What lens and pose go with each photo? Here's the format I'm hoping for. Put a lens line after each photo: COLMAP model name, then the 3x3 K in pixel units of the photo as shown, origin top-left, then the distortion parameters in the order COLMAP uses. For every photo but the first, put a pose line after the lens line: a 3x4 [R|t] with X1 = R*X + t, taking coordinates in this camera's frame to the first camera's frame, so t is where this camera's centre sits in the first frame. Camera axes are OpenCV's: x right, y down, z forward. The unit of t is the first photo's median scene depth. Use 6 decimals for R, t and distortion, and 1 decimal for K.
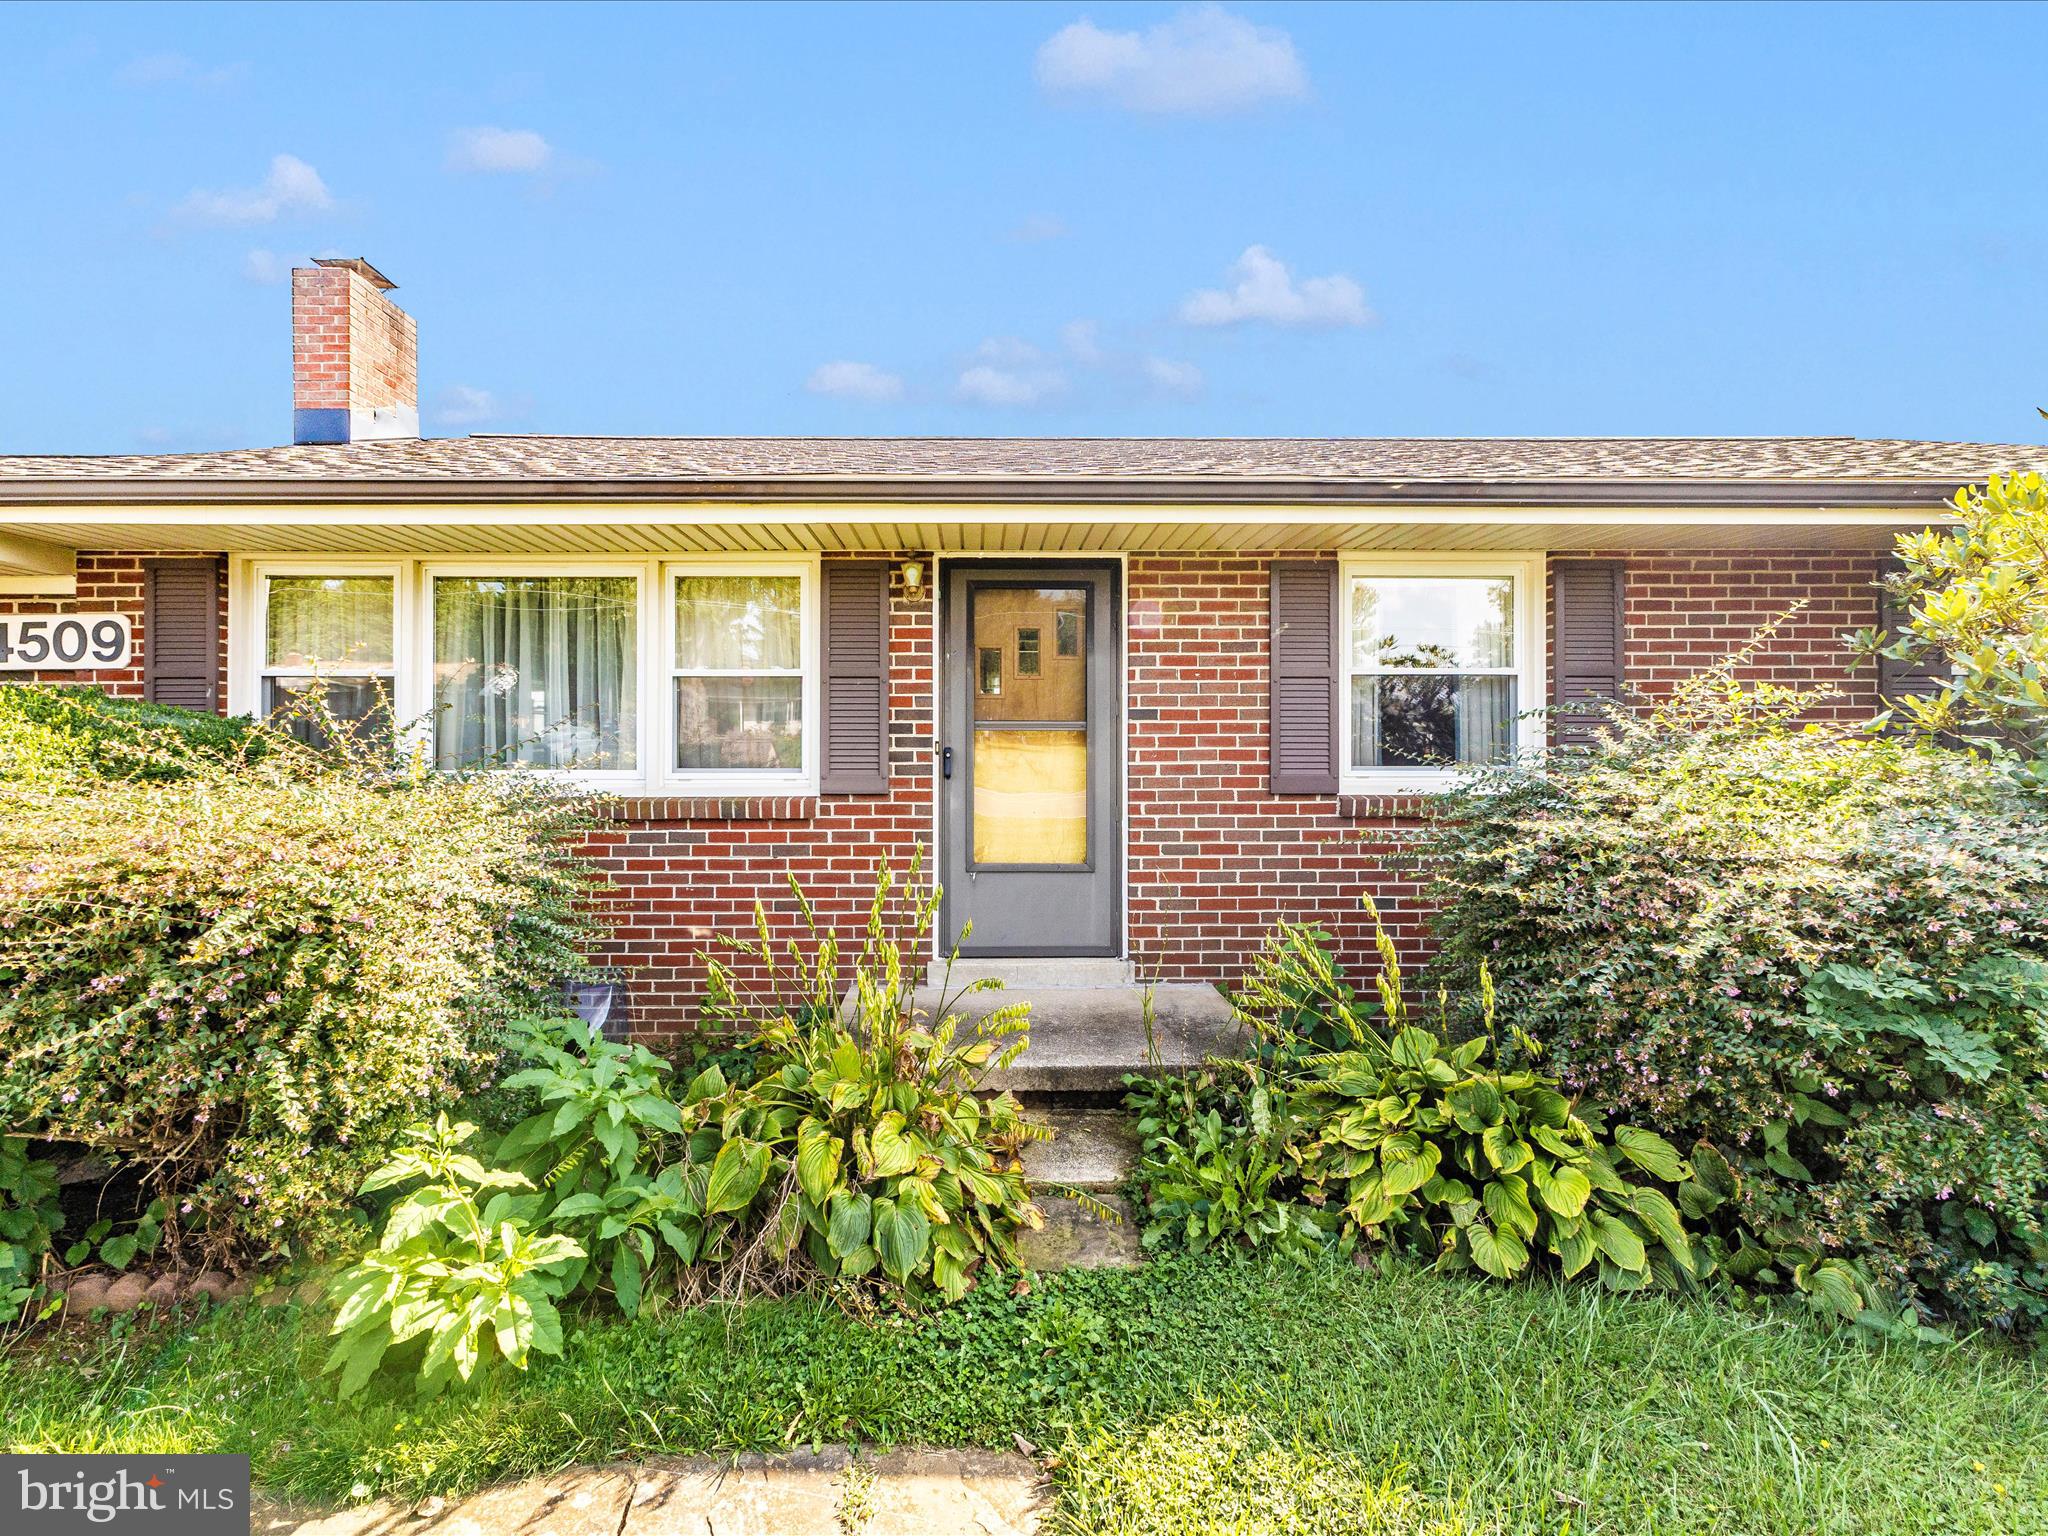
lens RADIAL K [[1010.2, 0, 1032.8], [0, 1010.2, 756.6], [0, 0, 1]] dist [0.000577, 0.000680]
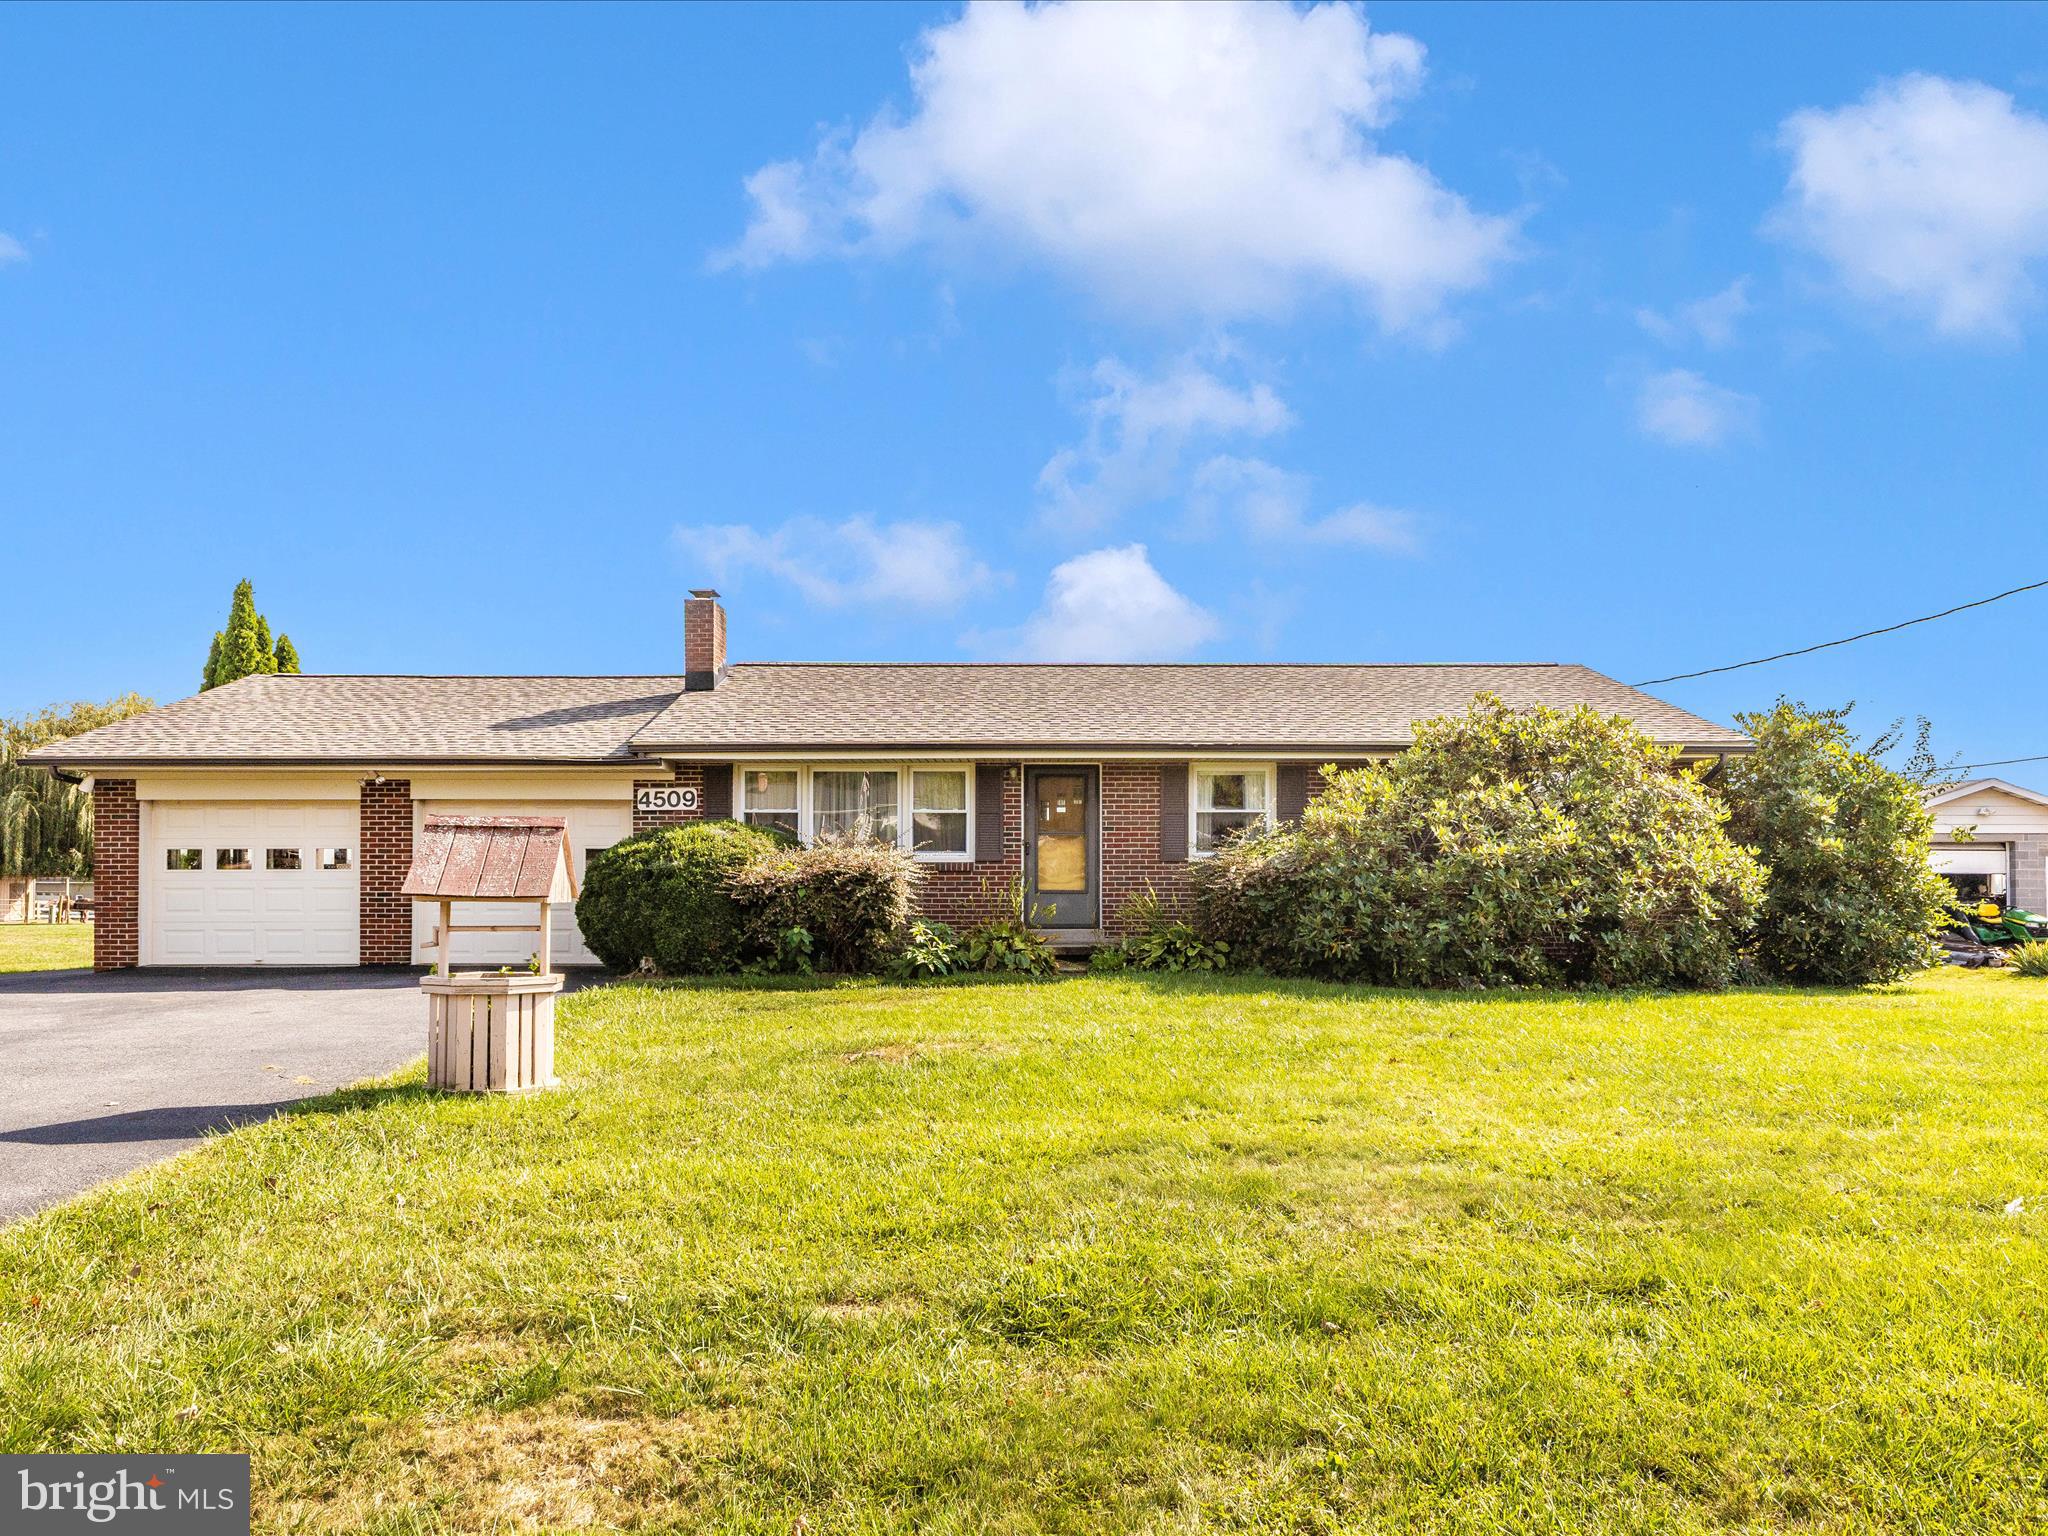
lens RADIAL K [[1010.2, 0, 1032.8], [0, 1010.2, 756.6], [0, 0, 1]] dist [0.000577, 0.000680]
pose [[0.998886, -0.002532, -0.047130, 0.046371], [-0.002835, 0.993539, -0.113460, 0.062521], [0.047113, 0.113467, 0.992424, -1.455112]]
